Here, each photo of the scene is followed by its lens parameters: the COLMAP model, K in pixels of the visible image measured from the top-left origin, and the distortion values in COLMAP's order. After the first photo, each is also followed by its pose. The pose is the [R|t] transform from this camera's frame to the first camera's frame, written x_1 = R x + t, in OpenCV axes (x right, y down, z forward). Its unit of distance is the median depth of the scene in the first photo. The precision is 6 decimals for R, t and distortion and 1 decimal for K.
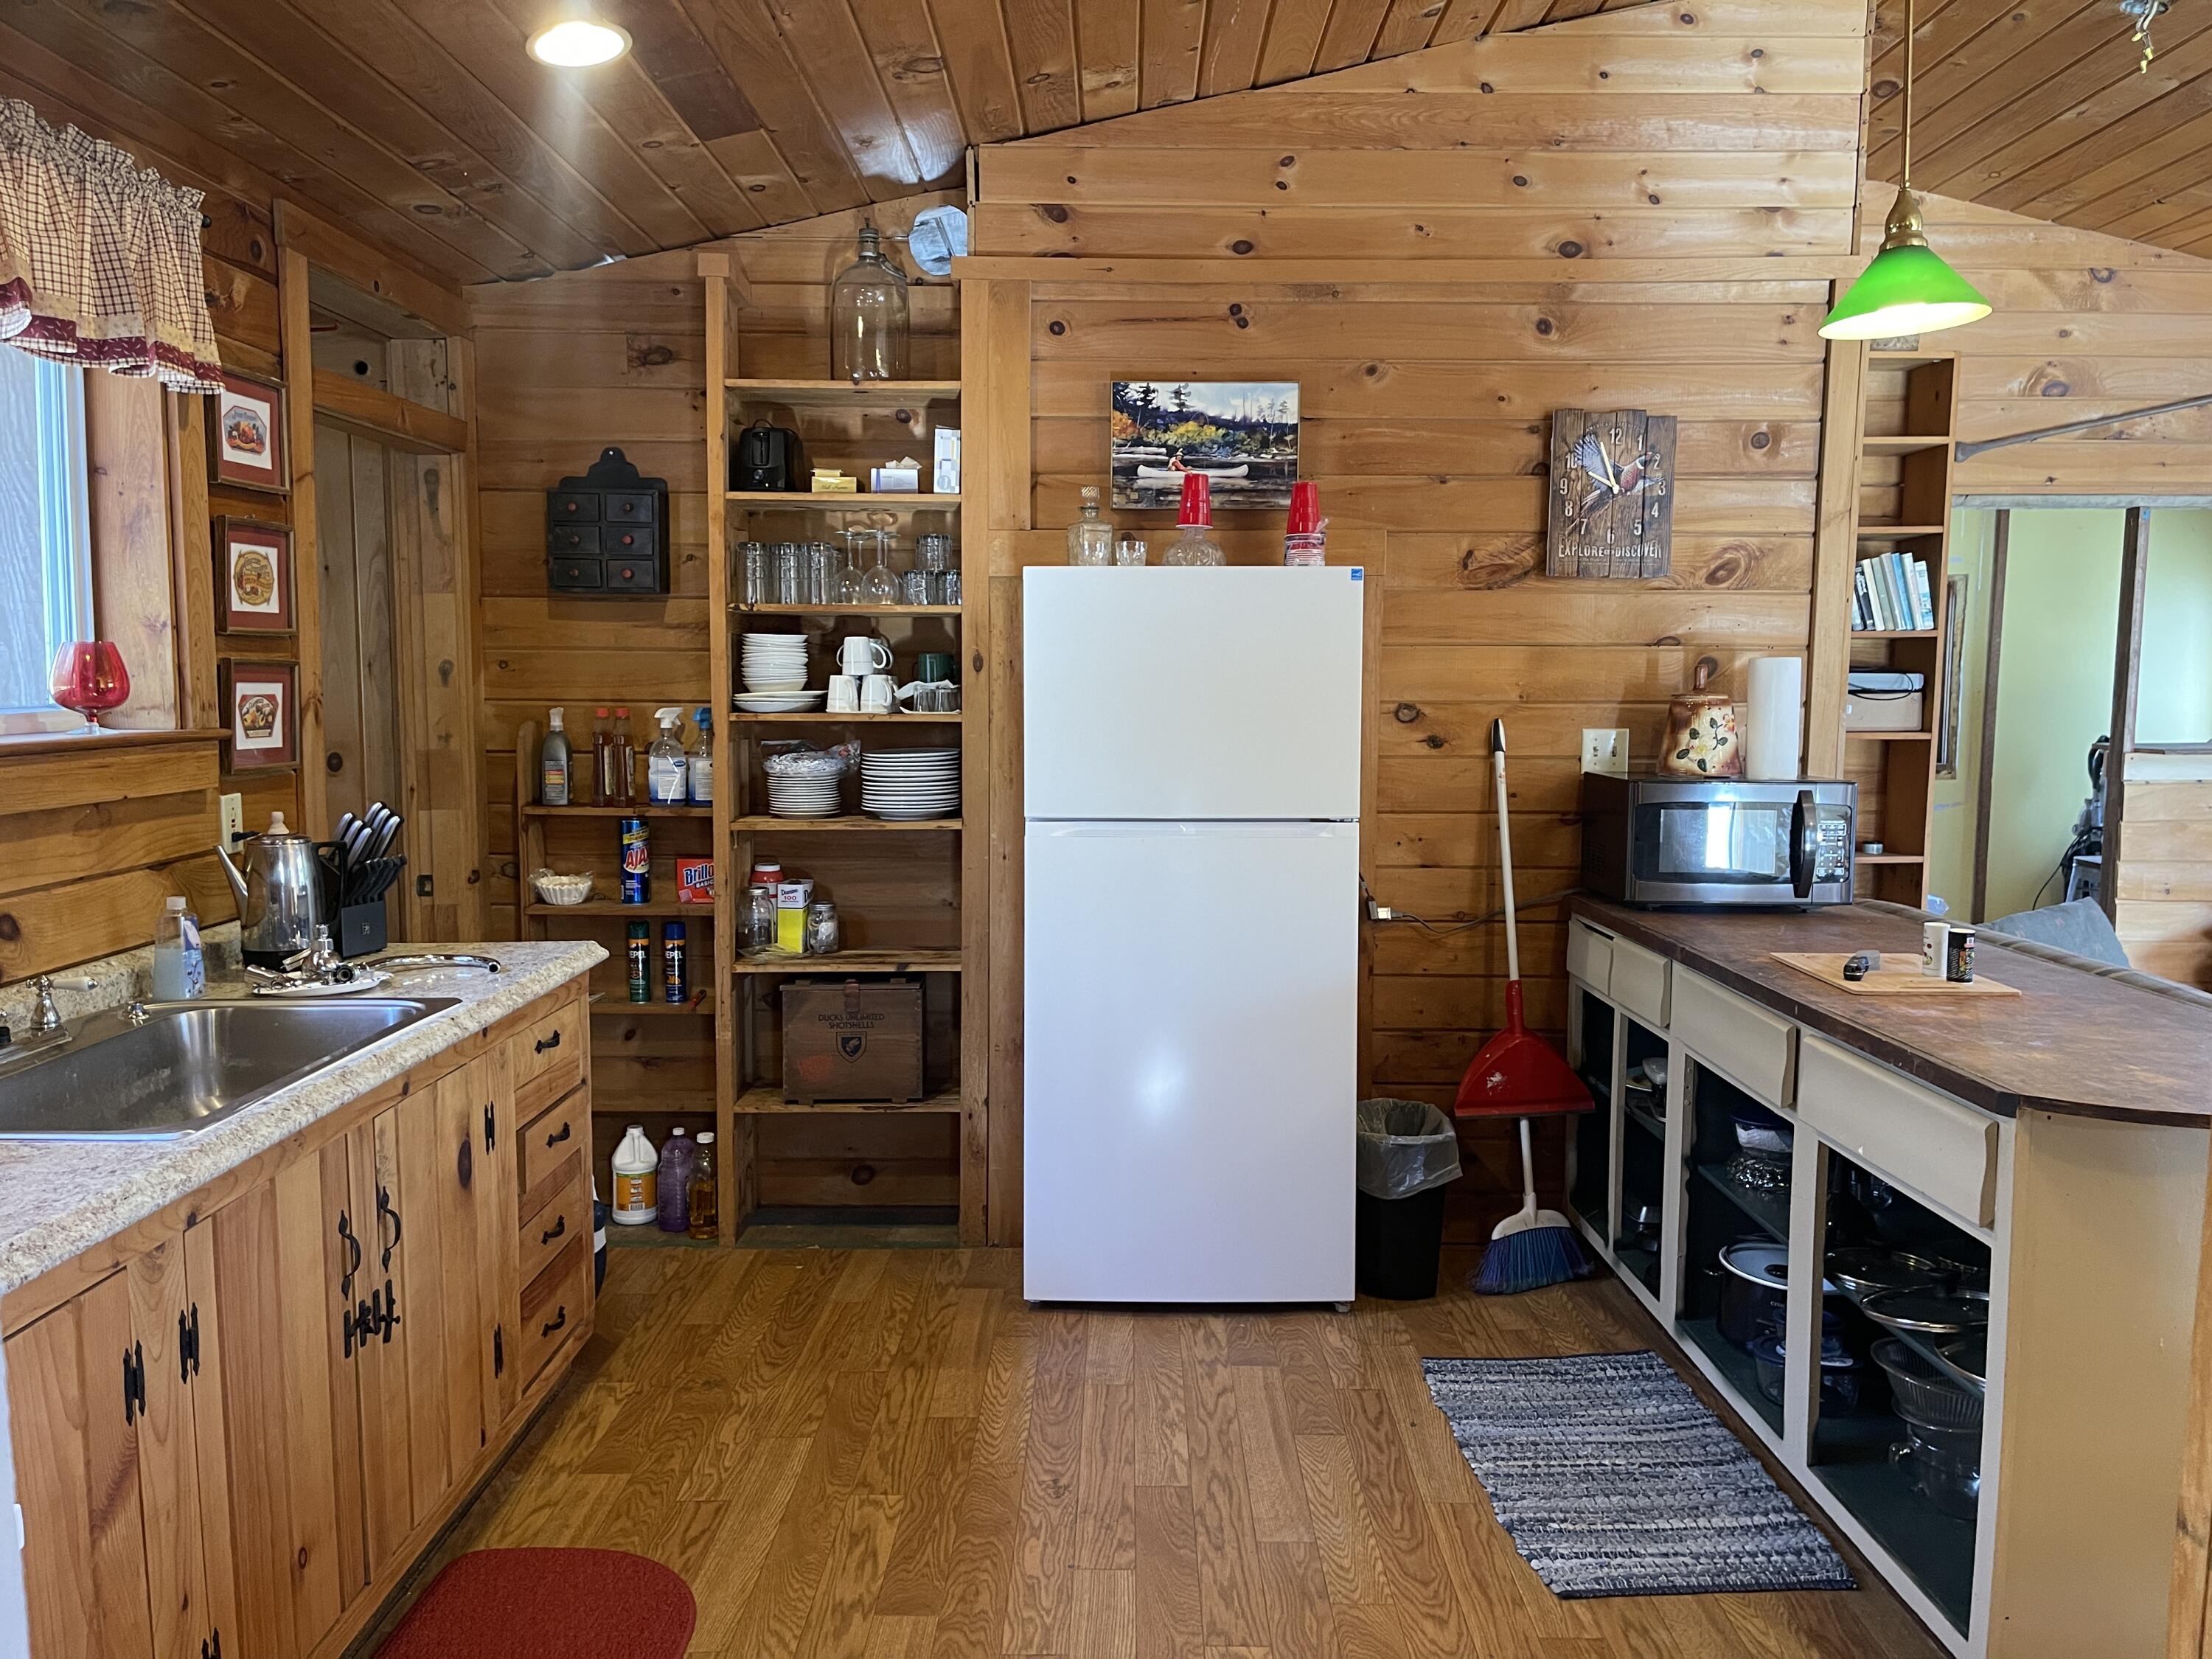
lens RADIAL K [[1660.1, 0, 1141.1], [0, 1660.1, 824.0], [0, 0, 1]] dist [0.040794, -0.004489]
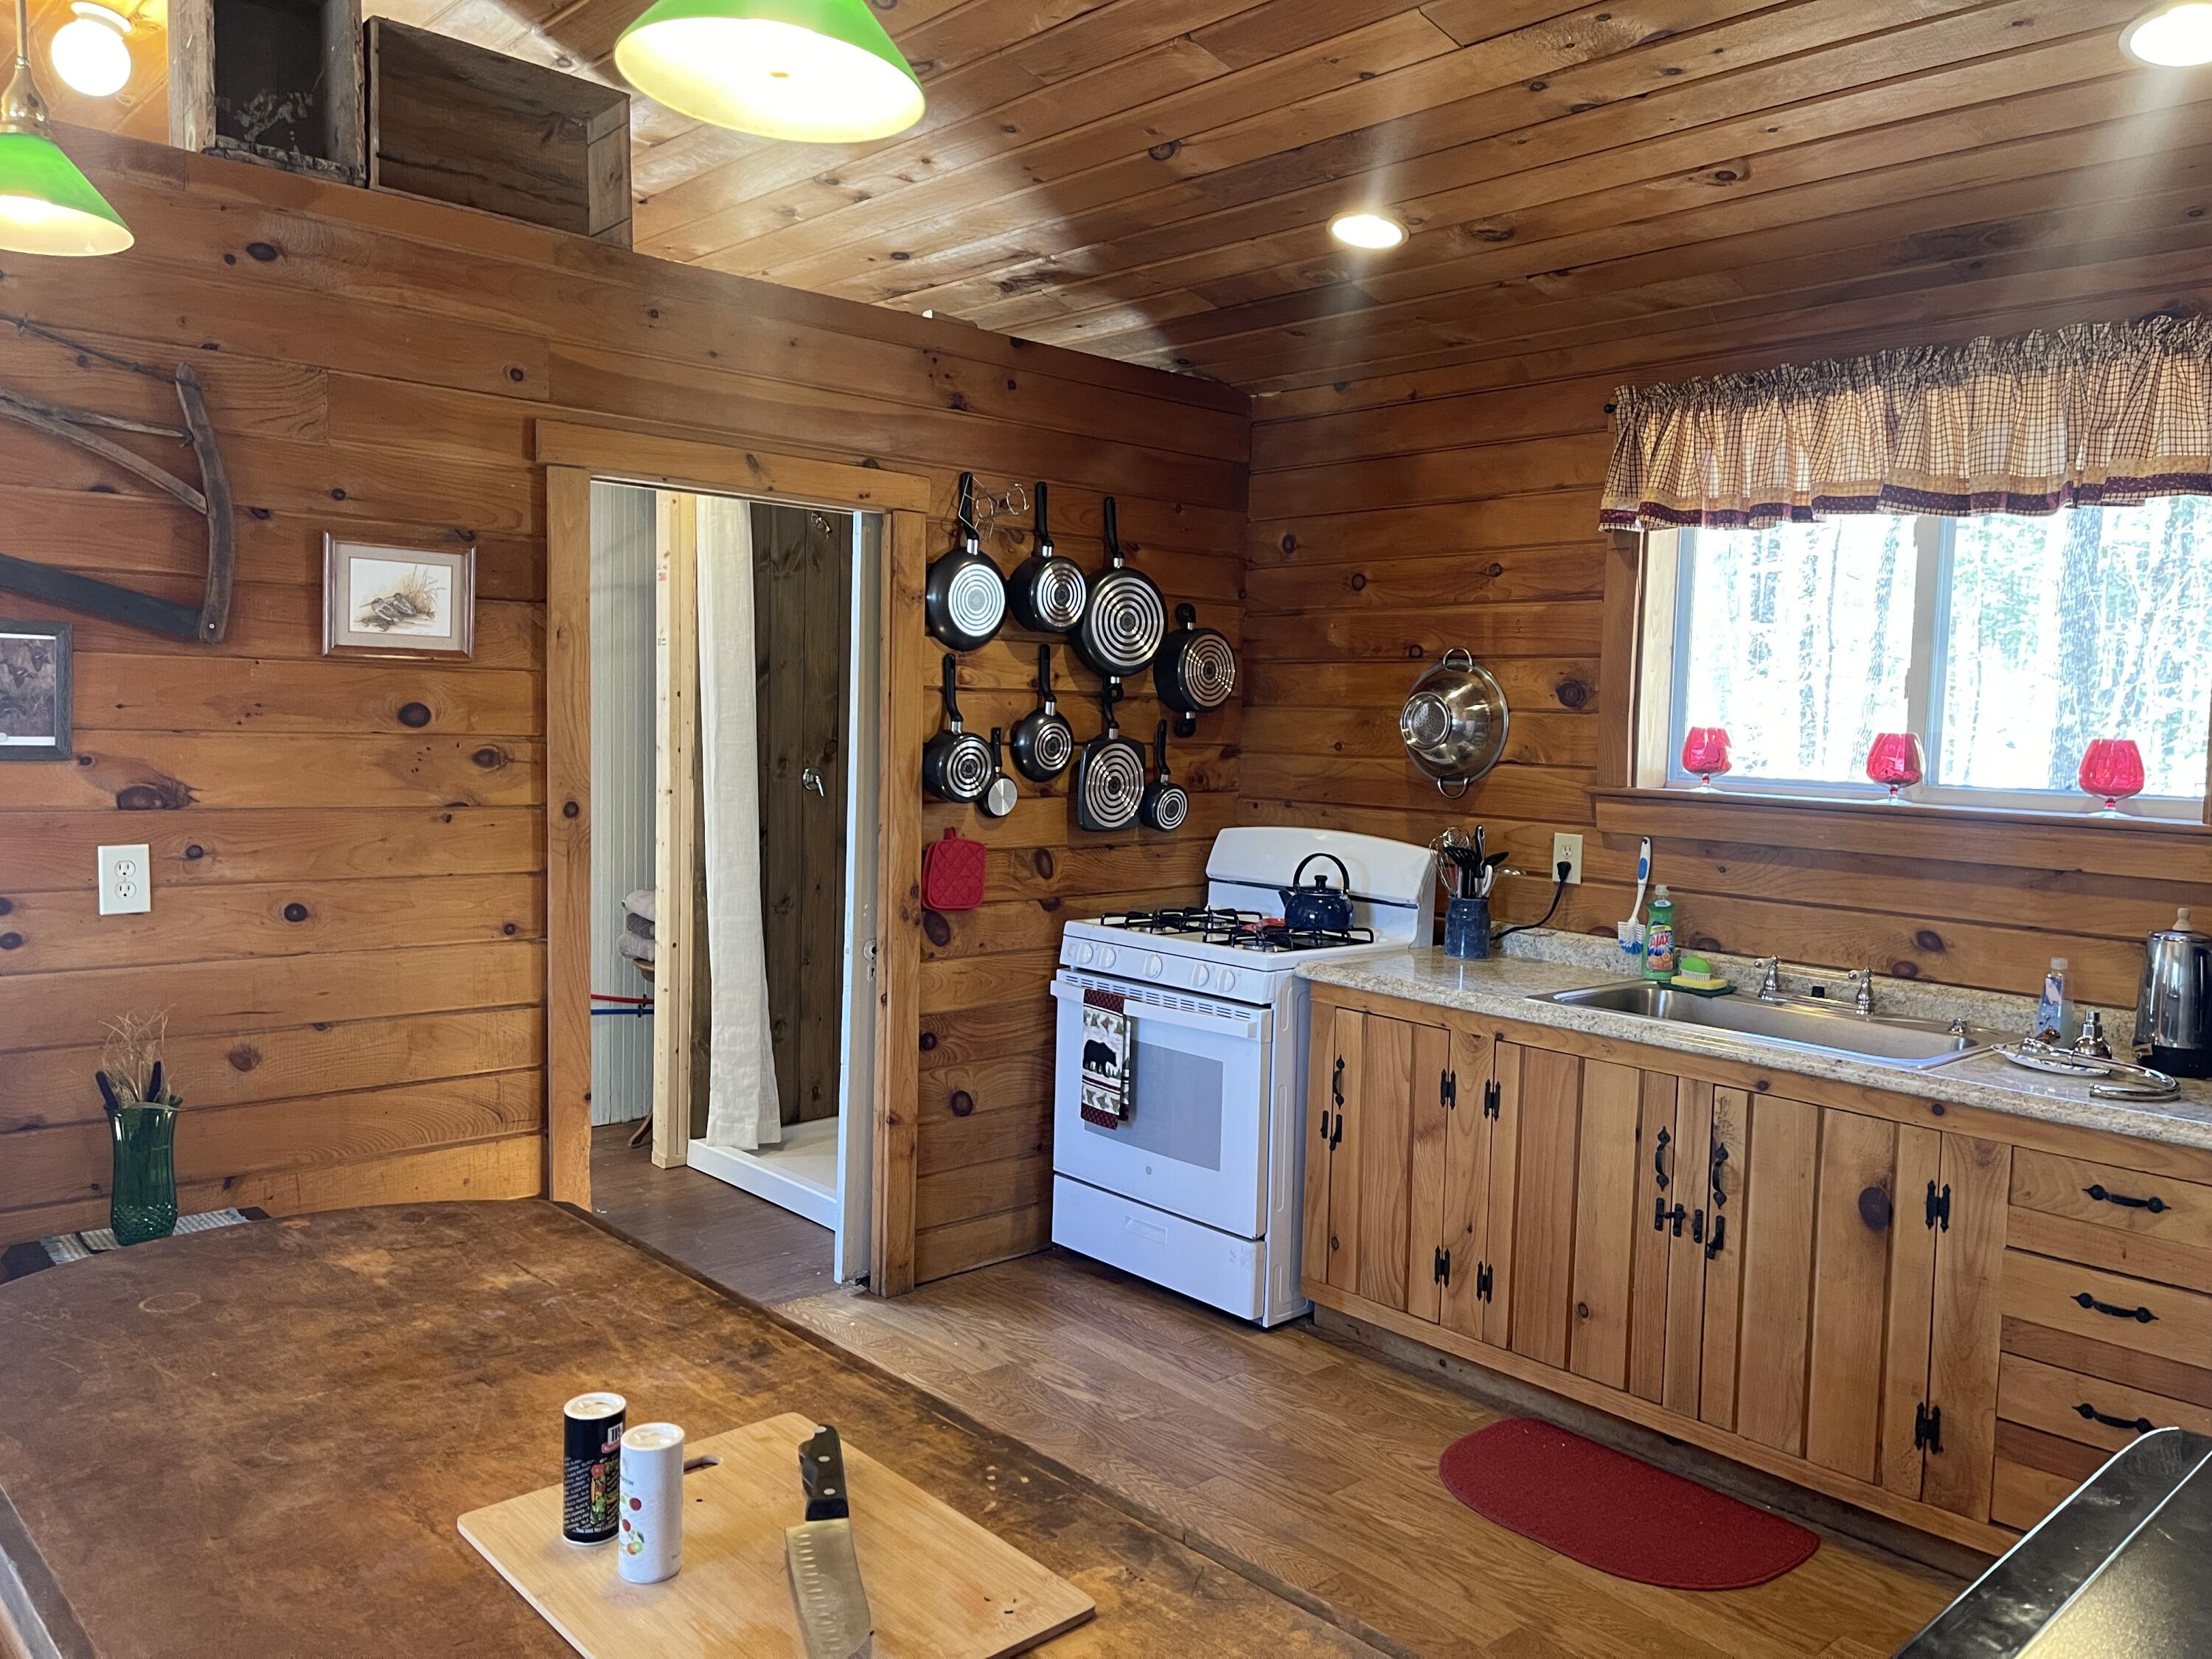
lens RADIAL K [[1670.1, 0, 1103.4], [0, 1670.1, 810.0], [0, 0, 1]] dist [0.081255, -0.125555]
pose [[-0.751330, 0.015733, -0.659739, 0.479508], [-0.093022, 0.987209, 0.129478, -0.102512], [0.653338, 0.158651, -0.740257, 0.990316]]
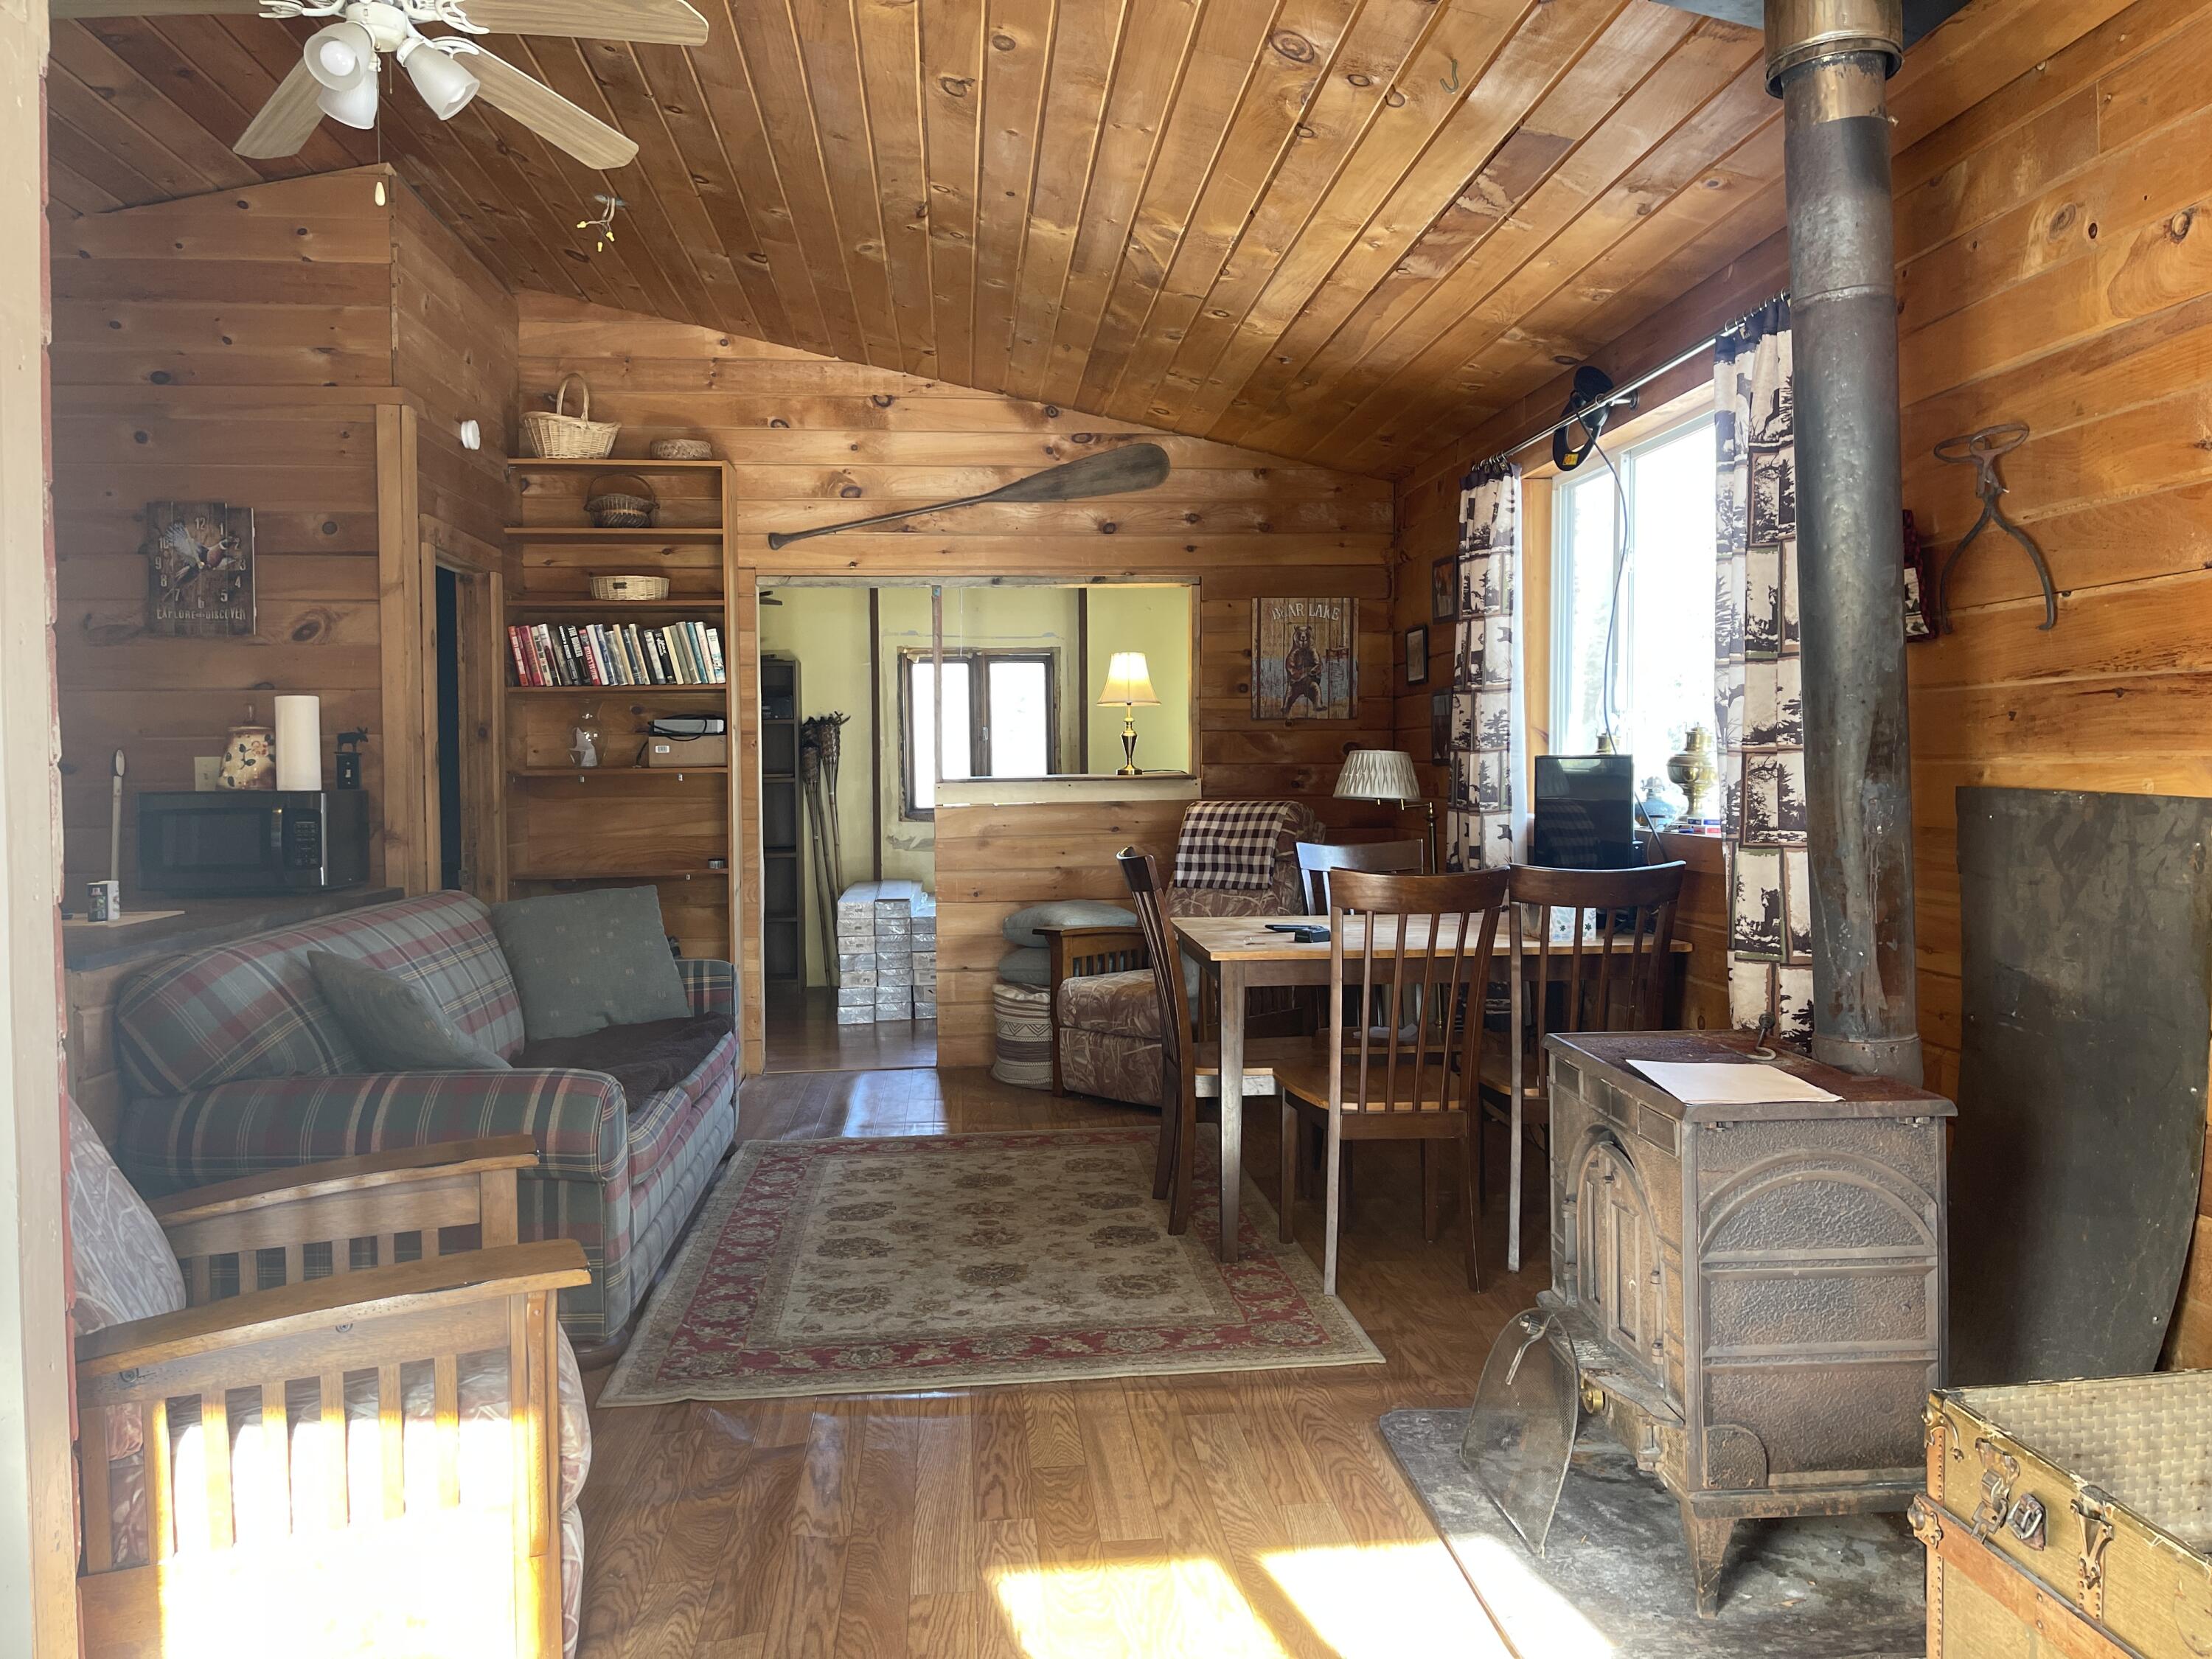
lens RADIAL K [[1687.2, 0, 1108.4], [0, 1687.2, 835.7], [0, 0, 1]] dist [0.081625, -0.118217]
pose [[0.997078, -0.015199, 0.074866, 0.874693], [0.018843, 0.998660, -0.048202, 0.078015], [-0.074033, 0.049472, 0.996028, -0.324555]]
